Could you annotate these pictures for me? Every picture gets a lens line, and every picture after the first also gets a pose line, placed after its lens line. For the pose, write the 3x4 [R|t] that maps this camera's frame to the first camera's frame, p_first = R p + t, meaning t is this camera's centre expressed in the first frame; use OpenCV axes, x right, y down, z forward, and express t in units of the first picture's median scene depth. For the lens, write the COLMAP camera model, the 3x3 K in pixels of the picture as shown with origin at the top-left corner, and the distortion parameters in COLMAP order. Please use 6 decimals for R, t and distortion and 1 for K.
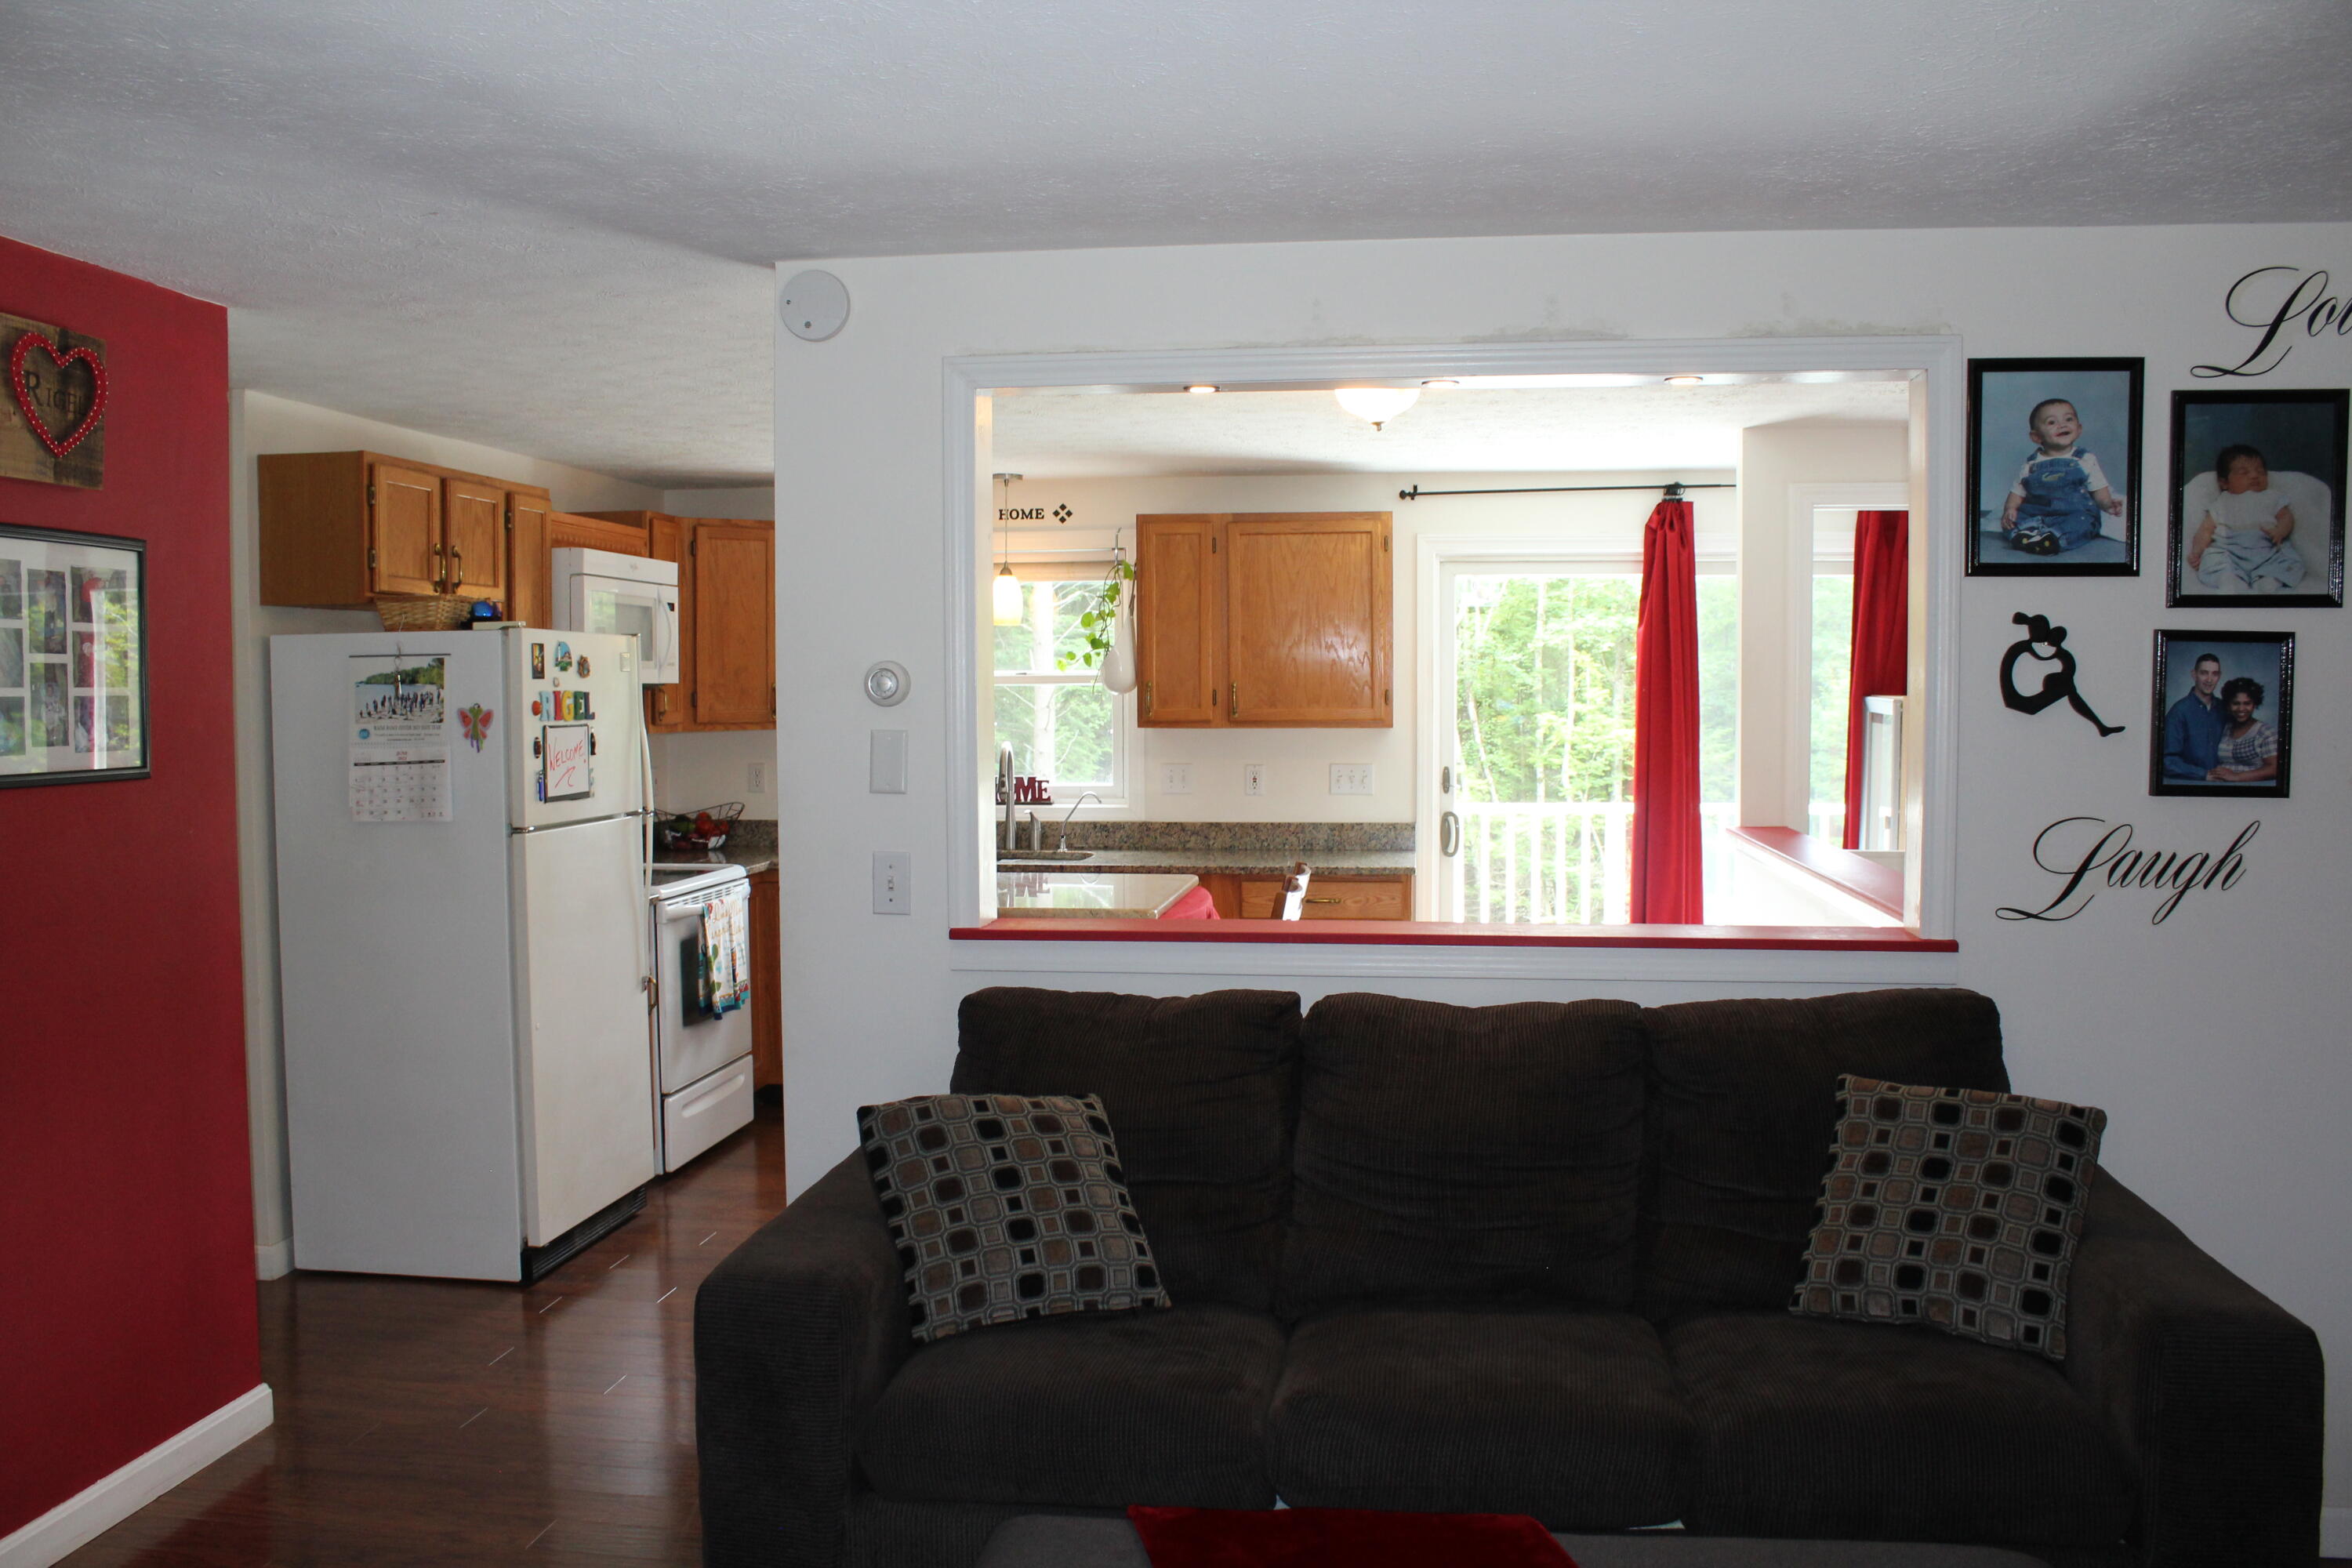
lens RADIAL K [[1912.7, 0, 1176.0], [0, 1912.7, 784.0], [0, 0, 1]] dist [-0.156219, 0.141137]
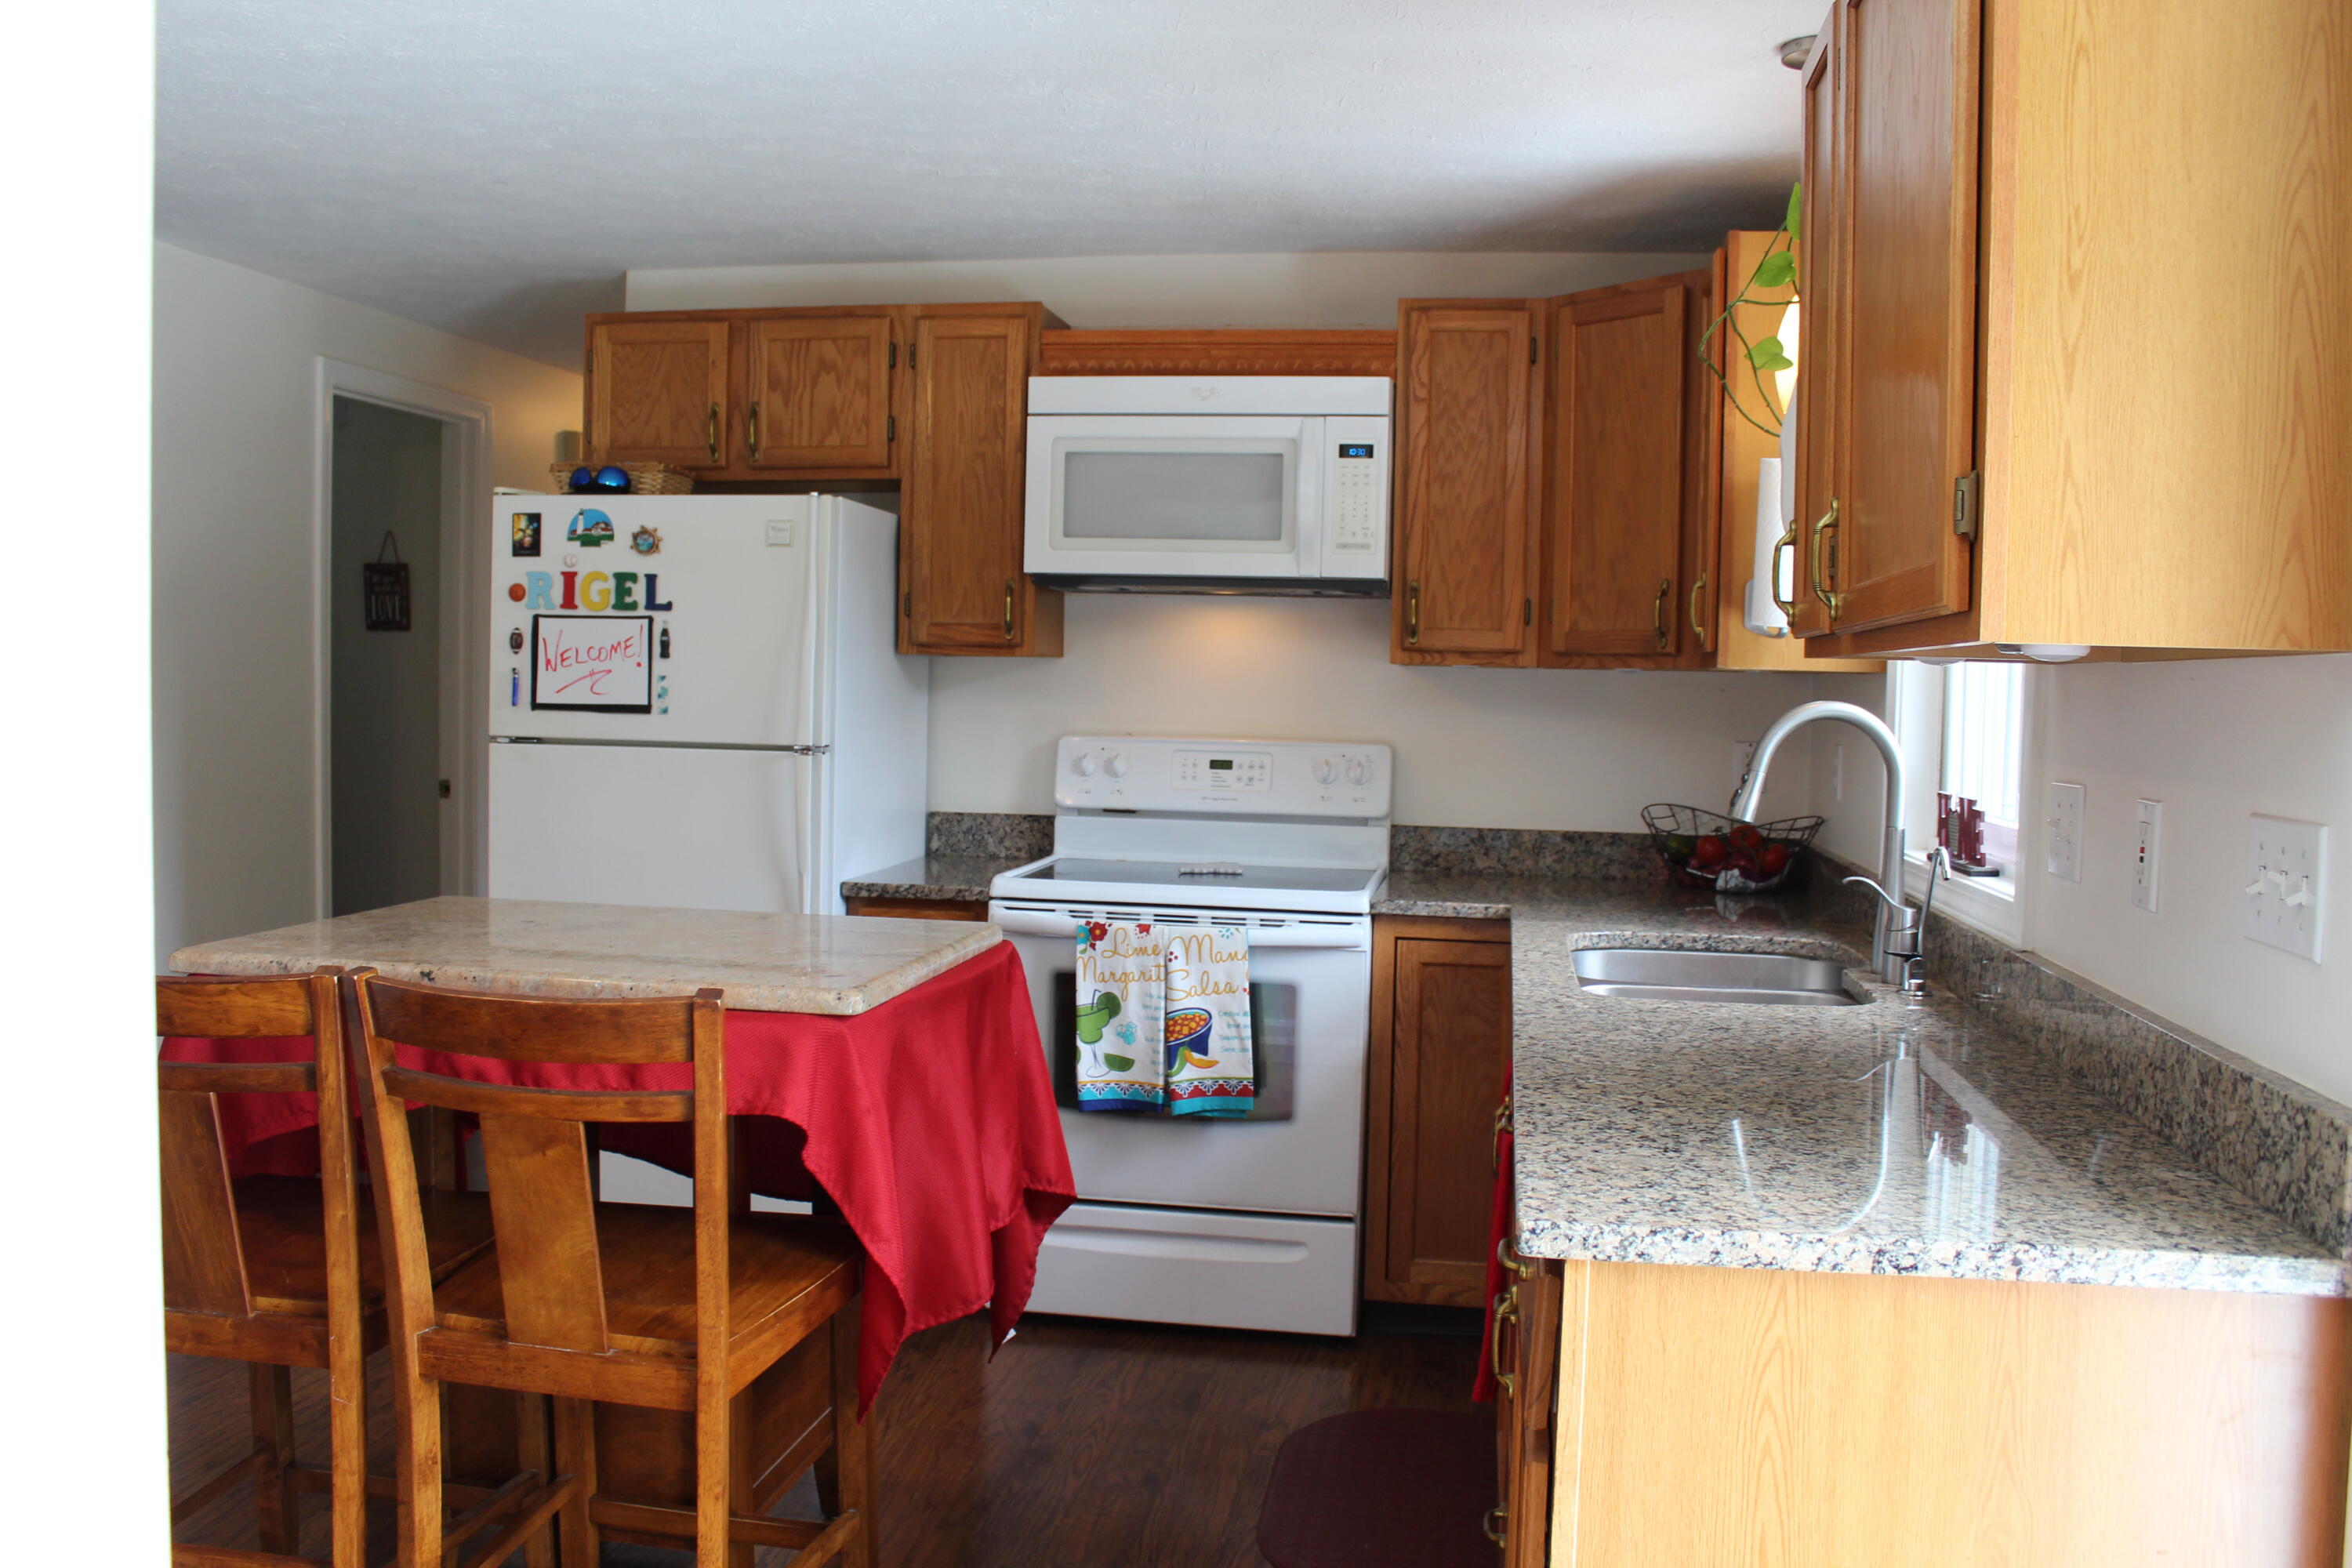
lens RADIAL K [[1912.7, 0, 1176.0], [0, 1912.7, 784.0], [0, 0, 1]] dist [-0.156219, 0.141137]
pose [[-0.036518, 0.061791, -0.997421, 0.439122], [-0.074319, 0.995155, 0.064372, -0.029190], [0.996566, 0.076478, -0.031749, 1.234934]]
